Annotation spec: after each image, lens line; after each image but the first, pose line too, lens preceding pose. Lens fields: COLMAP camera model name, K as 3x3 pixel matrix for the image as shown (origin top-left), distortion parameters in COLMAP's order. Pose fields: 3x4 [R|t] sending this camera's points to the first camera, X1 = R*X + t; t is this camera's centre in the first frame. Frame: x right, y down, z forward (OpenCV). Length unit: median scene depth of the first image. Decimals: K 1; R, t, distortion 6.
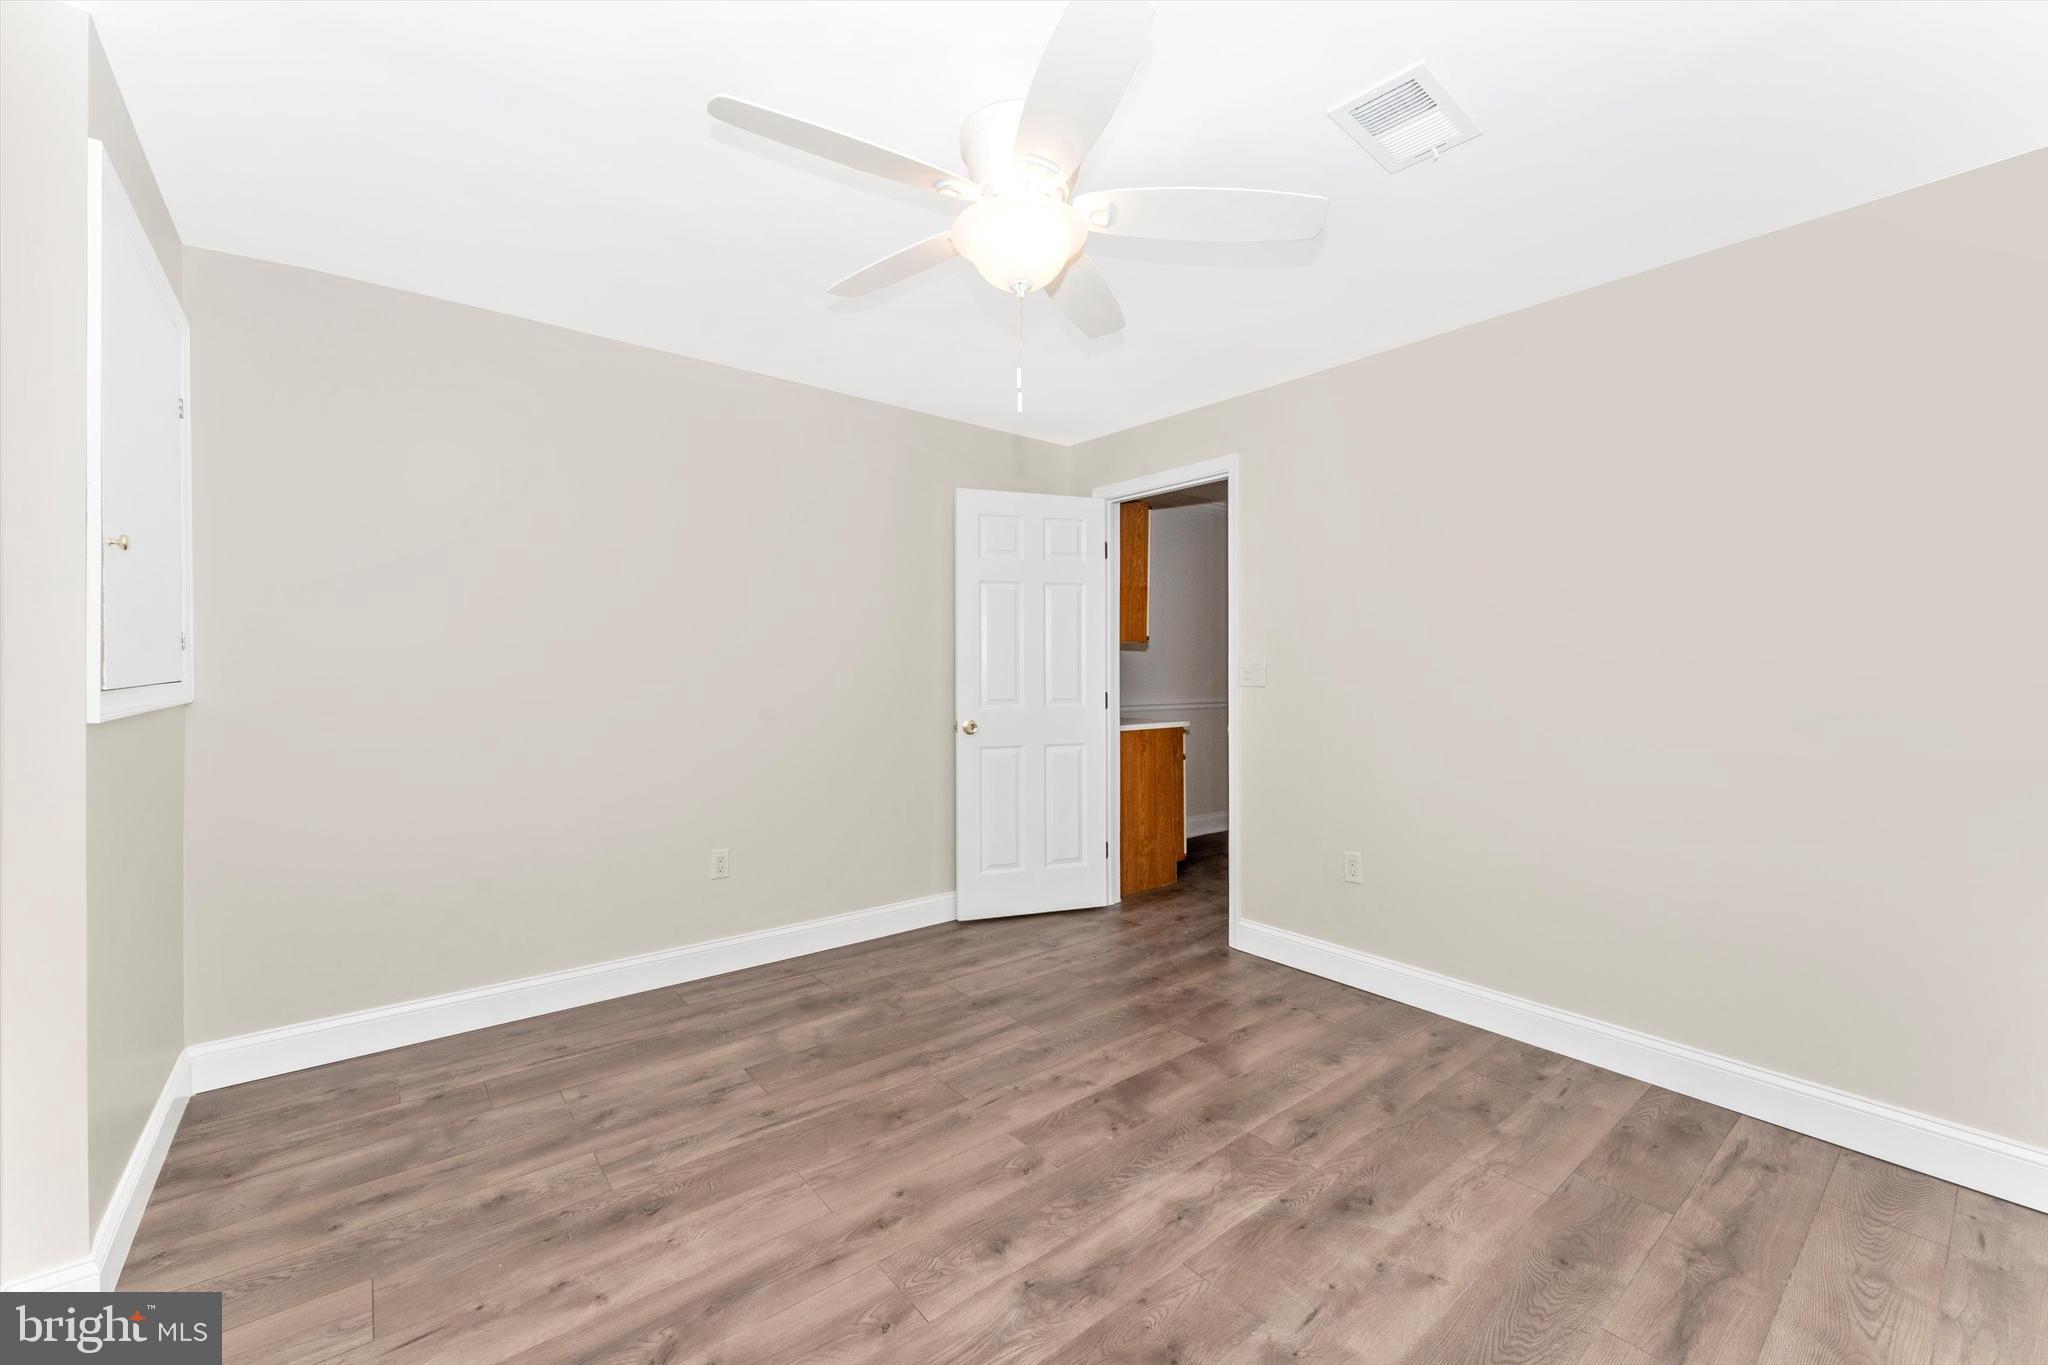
lens RADIAL K [[818.5, 0, 1027.9], [0, 818.5, 668.9], [0, 0, 1]] dist [0.001250, -0.000056]
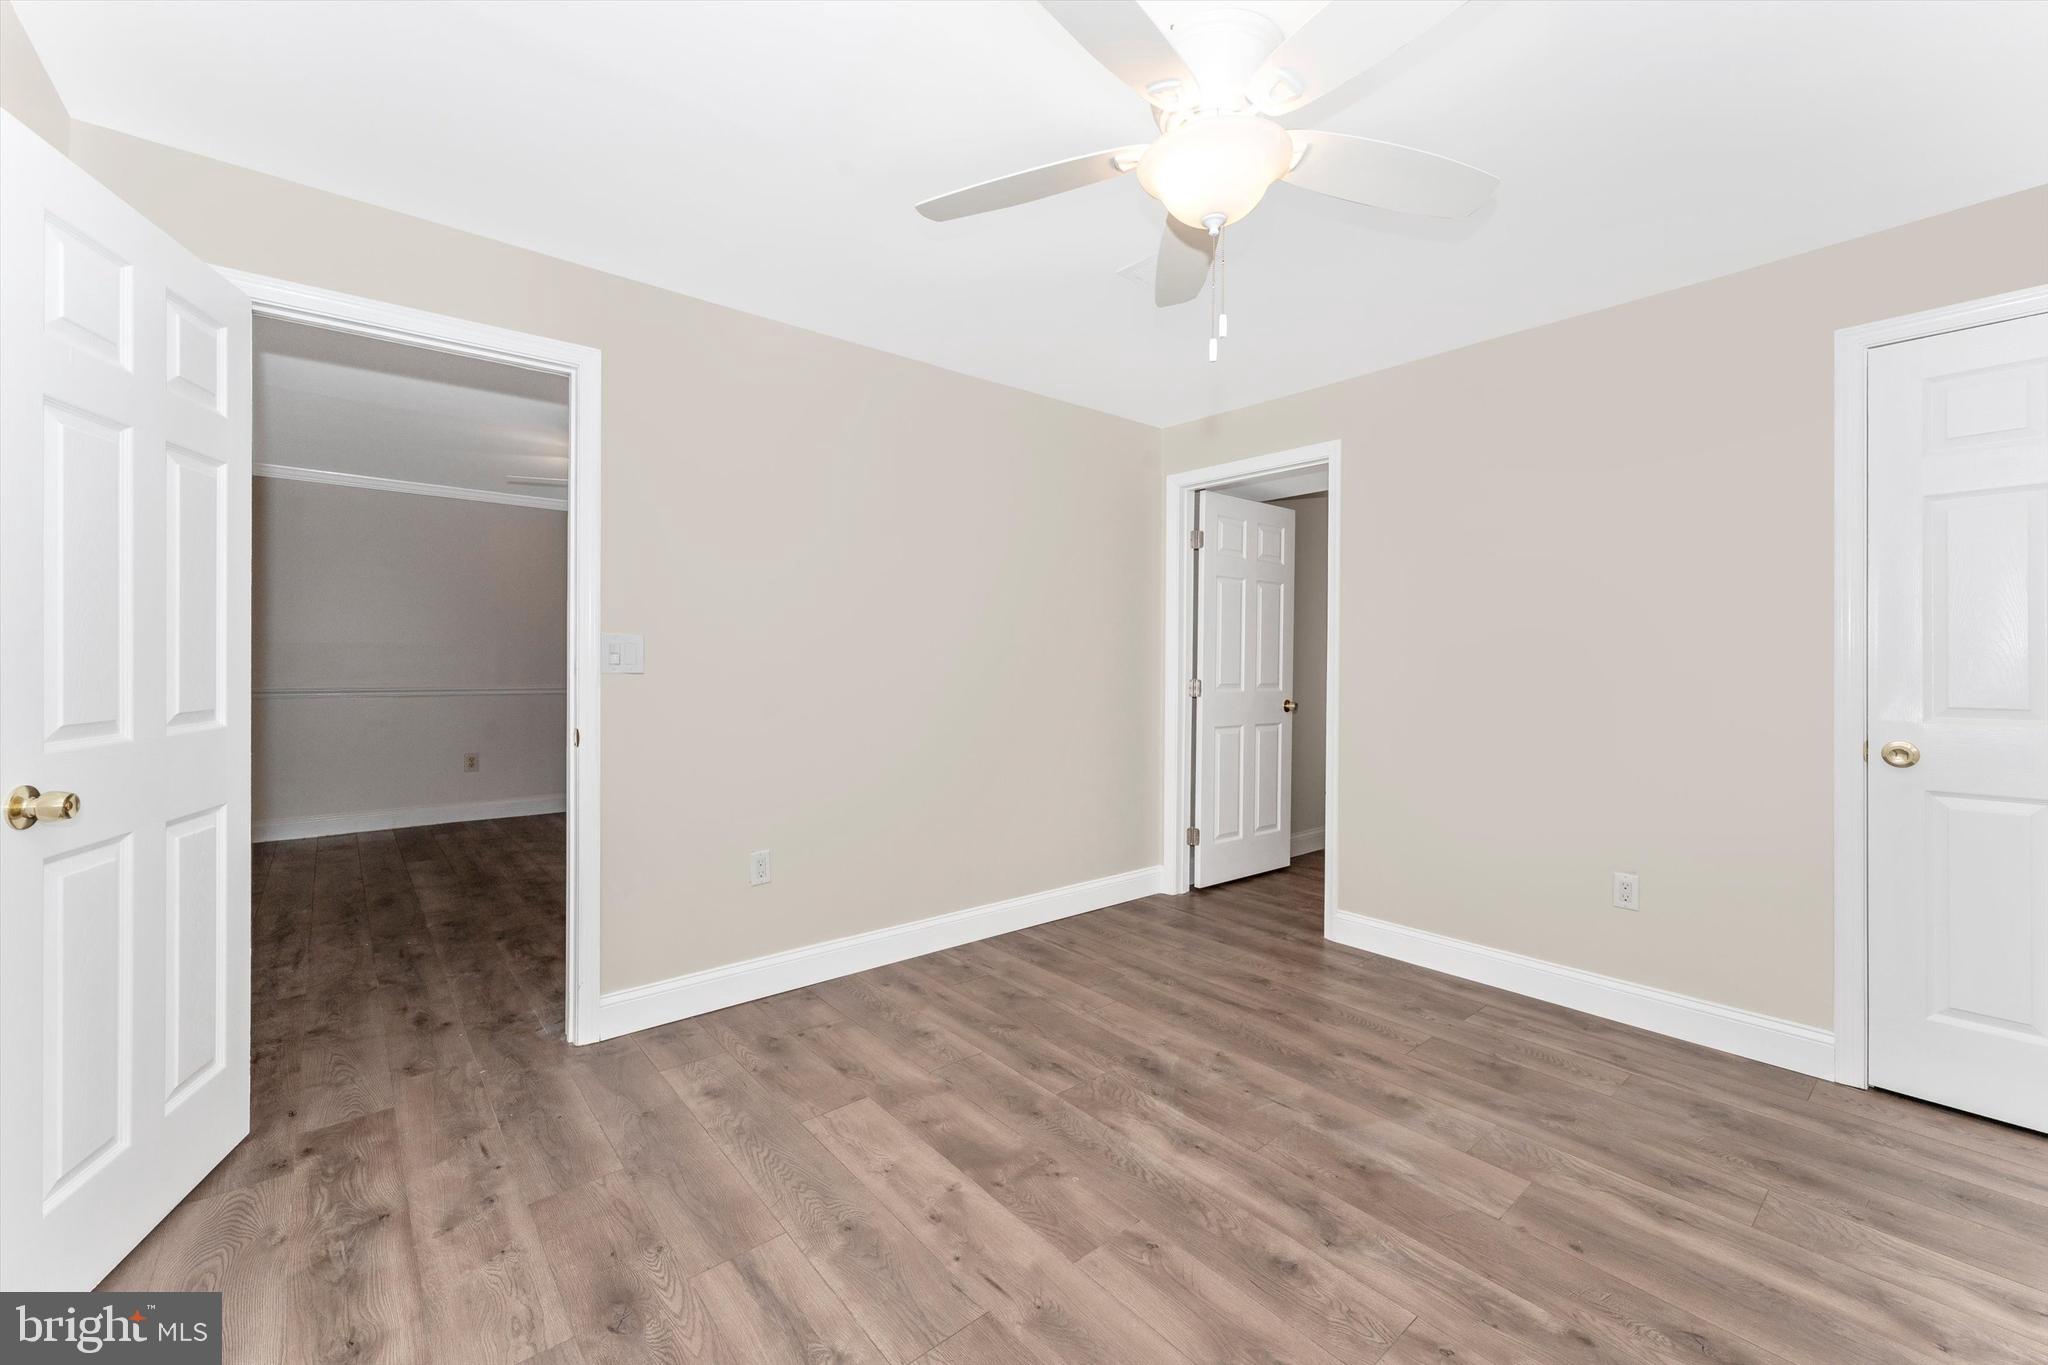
lens RADIAL K [[818.5, 0, 1027.9], [0, 818.5, 668.9], [0, 0, 1]] dist [0.001250, -0.000056]
pose [[-0.014052, -0.013512, 0.999810, -0.721651], [-0.005743, 0.999893, 0.013432, 0.005224], [-0.999885, -0.005553, -0.014128, 0.984258]]
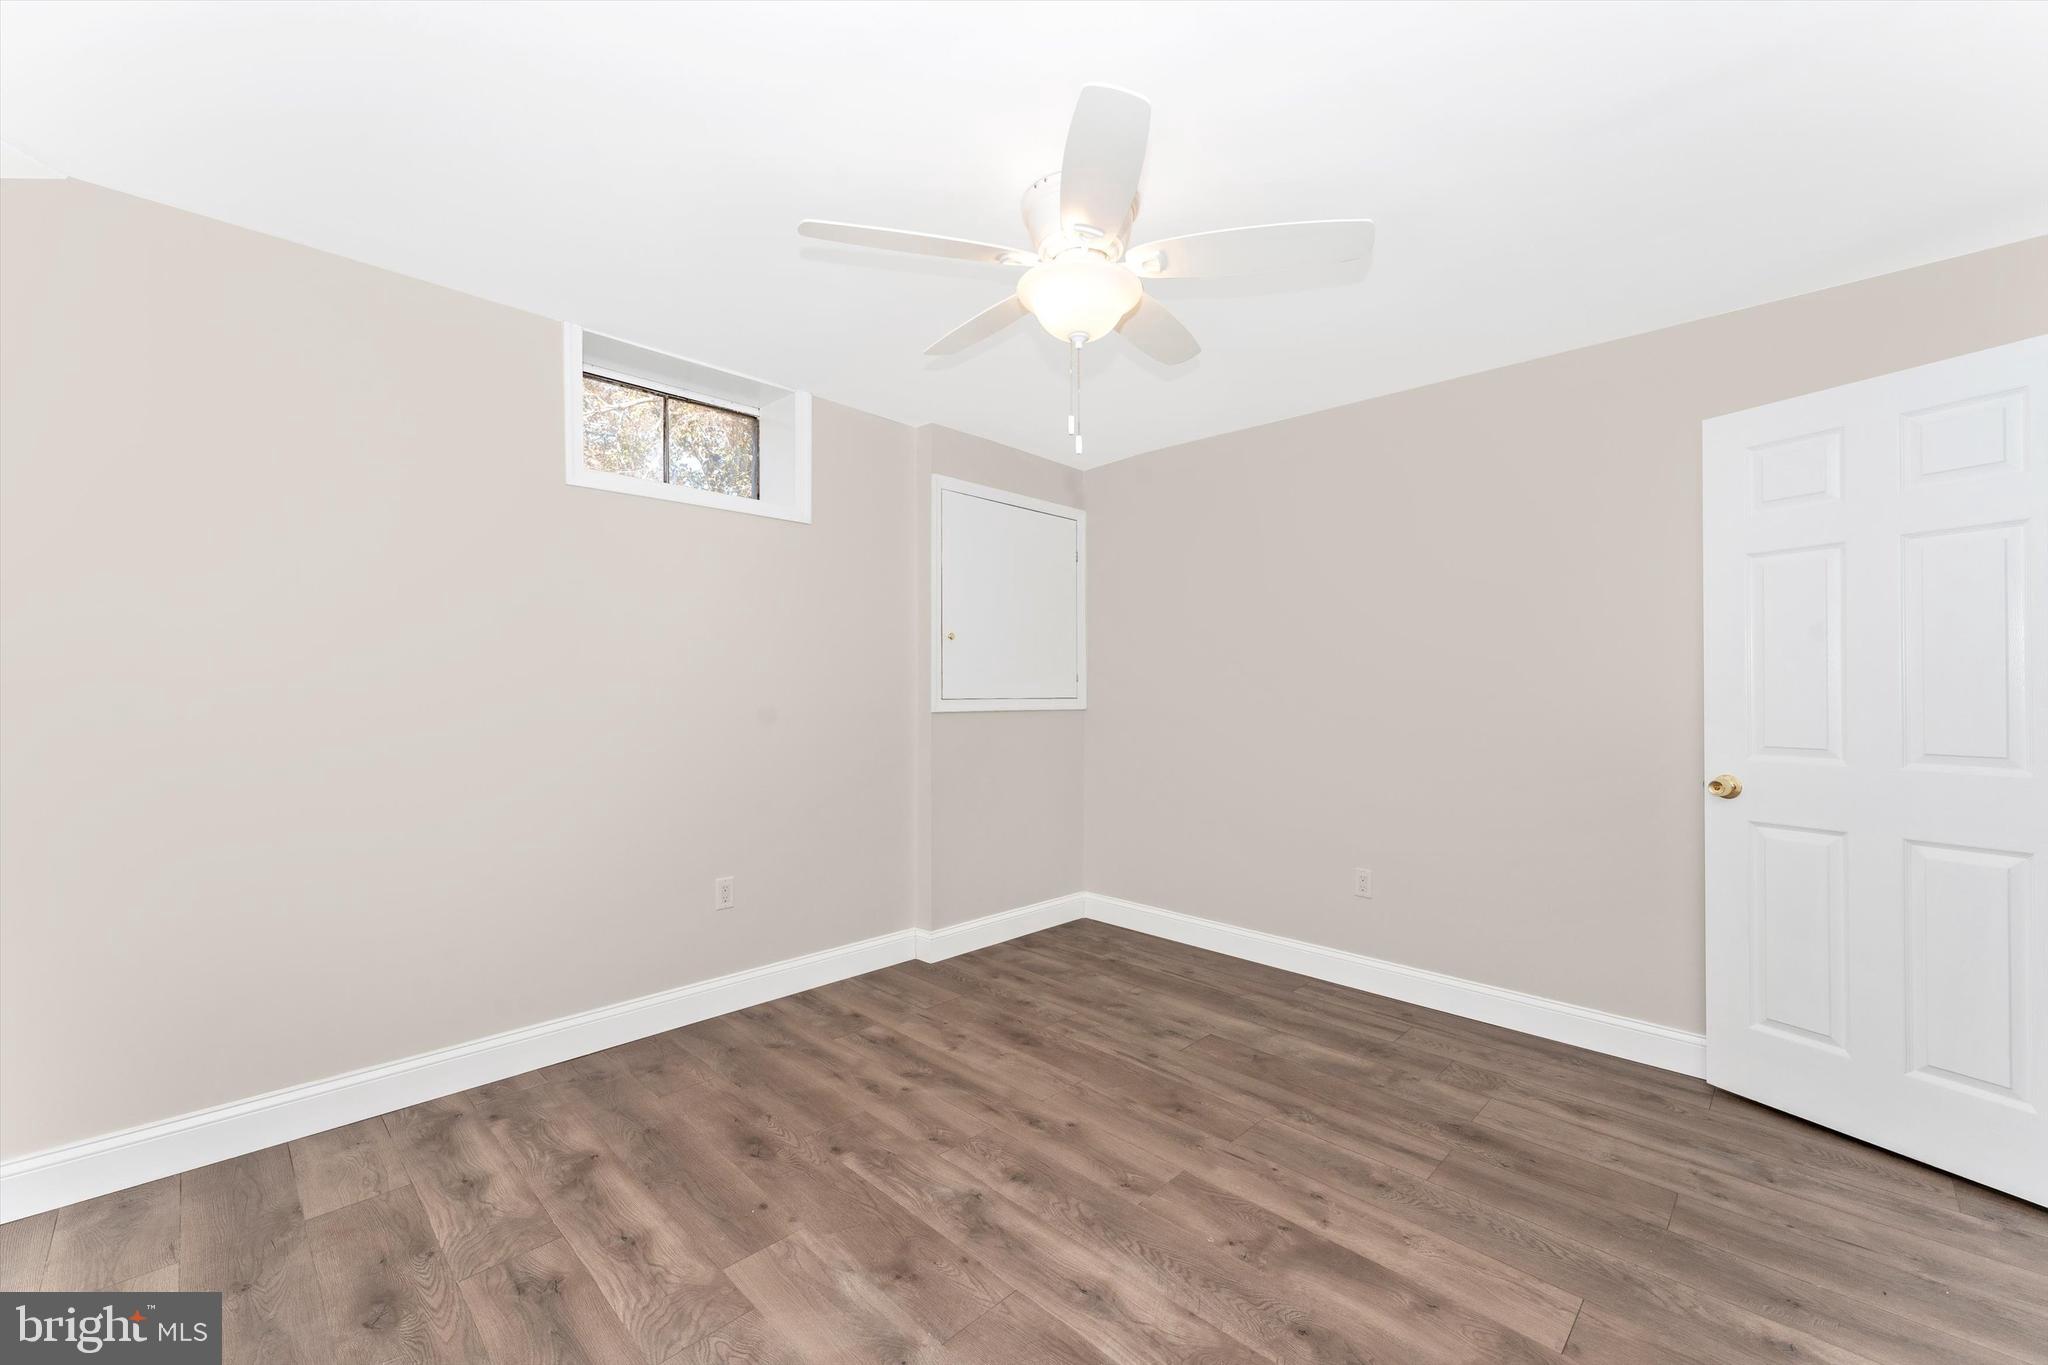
lens RADIAL K [[818.5, 0, 1027.9], [0, 818.5, 668.9], [0, 0, 1]] dist [0.001250, -0.000056]
pose [[0.115493, -0.029231, -0.992878, 0.874667], [-0.007055, 0.999518, -0.030248, 0.001290], [0.993283, 0.010498, 0.115231, 0.649353]]
